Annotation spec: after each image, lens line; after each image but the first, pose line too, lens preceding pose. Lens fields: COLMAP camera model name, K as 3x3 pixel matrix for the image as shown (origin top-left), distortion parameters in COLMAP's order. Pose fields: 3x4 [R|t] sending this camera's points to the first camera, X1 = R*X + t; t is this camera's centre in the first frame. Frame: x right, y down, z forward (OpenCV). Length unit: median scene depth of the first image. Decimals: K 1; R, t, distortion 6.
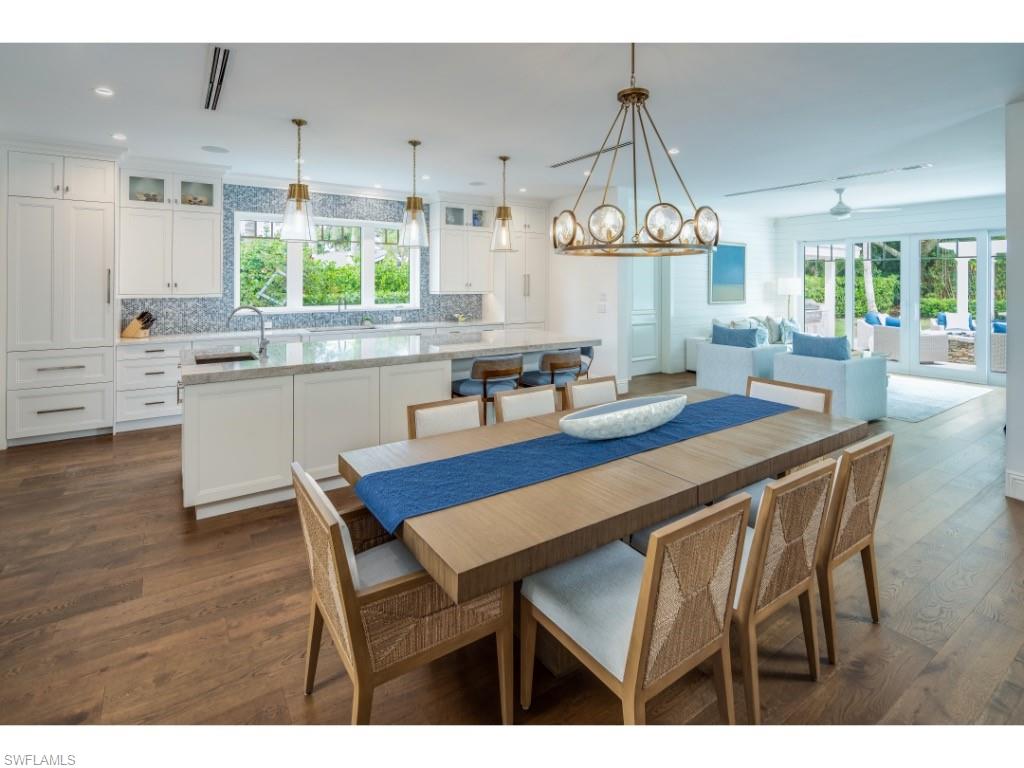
lens RADIAL K [[526.5, 0, 512.0], [0, 526.5, 384.0], [0, 0, 1]] dist [-0.000218, -0.000120]
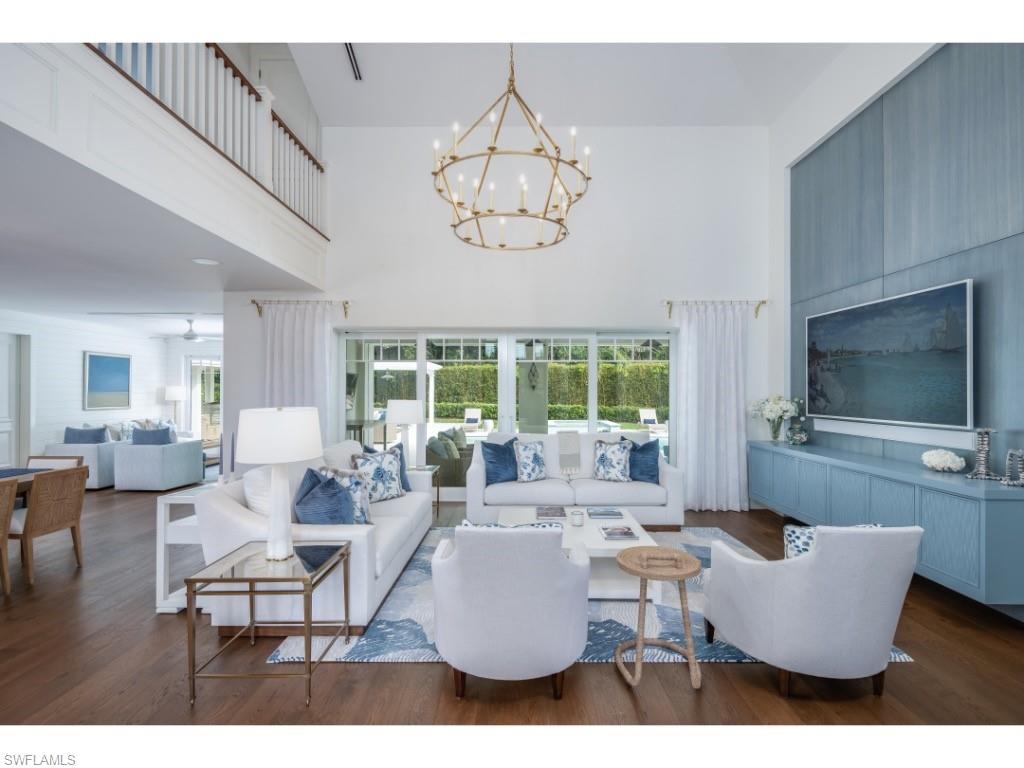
lens RADIAL K [[526.5, 0, 512.0], [0, 526.5, 384.0], [0, 0, 1]] dist [-0.000218, -0.000120]
pose [[0.585956, 0.016131, 0.810182, 0.028259], [0.149241, 0.980551, -0.127460, 0.059001], [-0.796481, 0.195599, 0.572153, -0.291523]]
